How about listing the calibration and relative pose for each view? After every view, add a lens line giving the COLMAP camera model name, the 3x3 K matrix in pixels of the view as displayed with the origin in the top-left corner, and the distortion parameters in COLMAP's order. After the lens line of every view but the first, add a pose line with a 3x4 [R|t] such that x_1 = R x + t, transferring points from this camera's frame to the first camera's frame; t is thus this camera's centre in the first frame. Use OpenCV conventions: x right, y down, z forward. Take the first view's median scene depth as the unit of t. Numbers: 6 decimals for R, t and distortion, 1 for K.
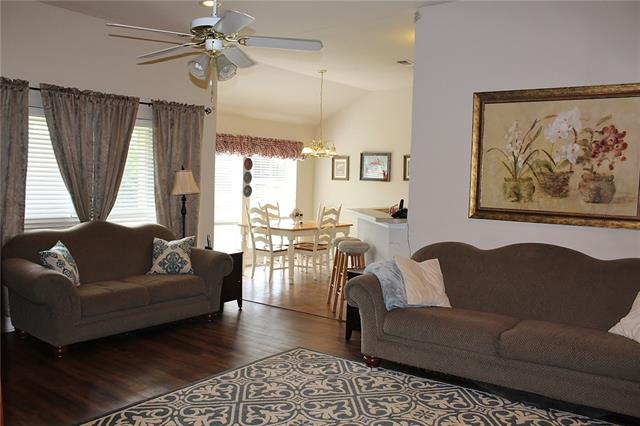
lens RADIAL K [[565.0, 0, 320.9], [0, 565.0, 211.2], [0, 0, 1]] dist [-0.075152, 0.068695]
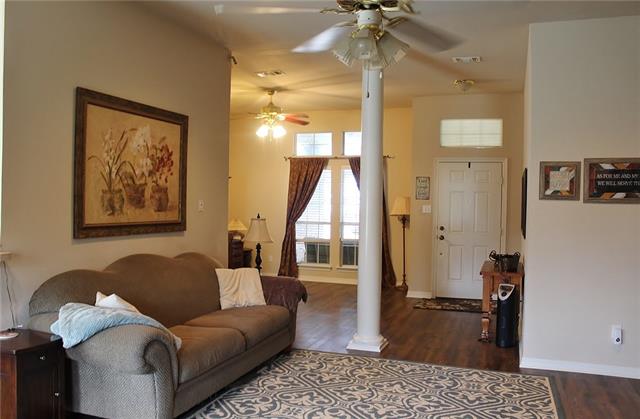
lens RADIAL K [[552.4, 0, 322.2], [0, 552.4, 209.6], [0, 0, 1]] dist [-0.017812, -0.008078]
pose [[-0.277569, -0.050987, 0.959352, -0.662402], [0.031102, 0.997590, 0.062018, -0.075311], [-0.960202, 0.047052, -0.275314, 0.955376]]
